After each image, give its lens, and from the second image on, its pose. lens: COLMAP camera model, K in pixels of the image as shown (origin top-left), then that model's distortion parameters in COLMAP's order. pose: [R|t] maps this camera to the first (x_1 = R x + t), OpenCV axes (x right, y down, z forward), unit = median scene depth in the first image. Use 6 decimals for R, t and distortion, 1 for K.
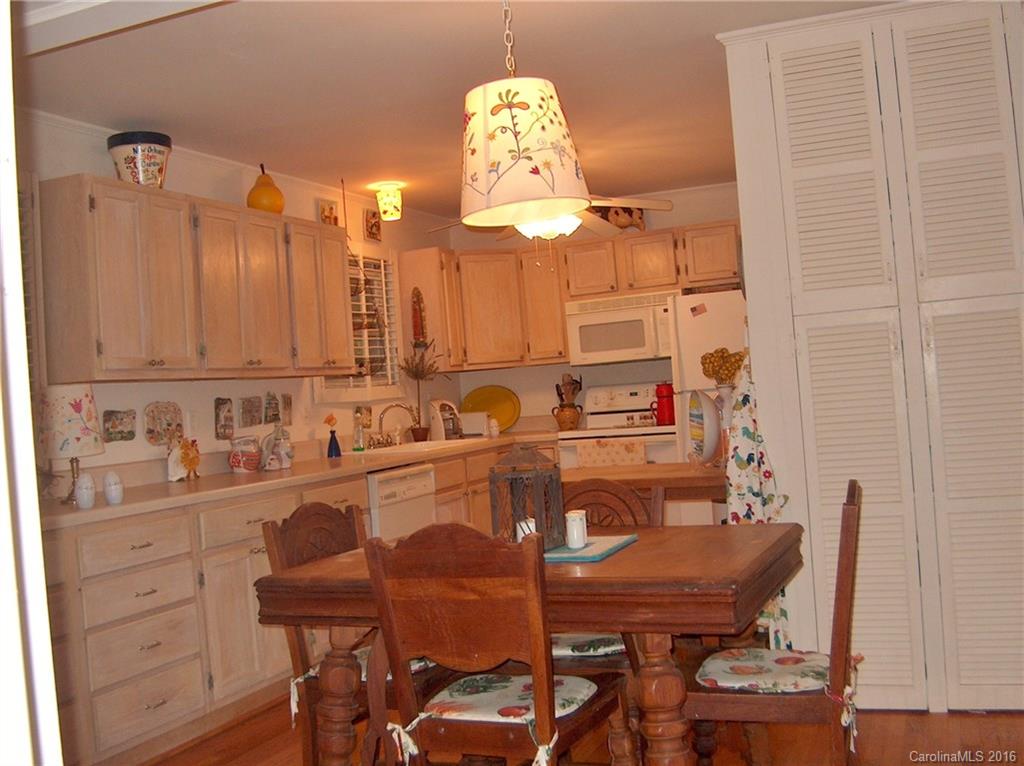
lens RADIAL K [[1080.2, 0, 510.2], [0, 1080.2, 383.4], [0, 0, 1]] dist [-0.121031, 0.000000]
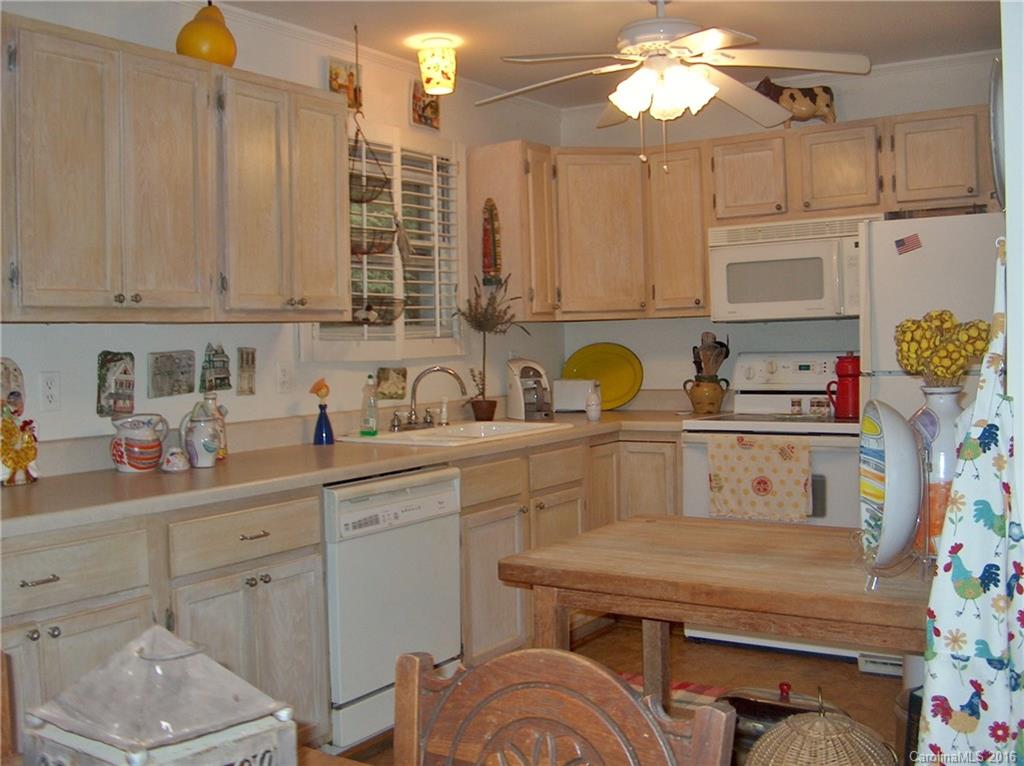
lens RADIAL K [[1080.2, 0, 514.2], [0, 1080.2, 377.6], [0, 0, 1]] dist [-0.121031, 0.000000]
pose [[0.980918, 0.055662, -0.186285, 0.068689], [-0.046322, 0.997459, 0.054128, -0.013193], [0.188825, -0.044466, 0.981004, 0.343125]]
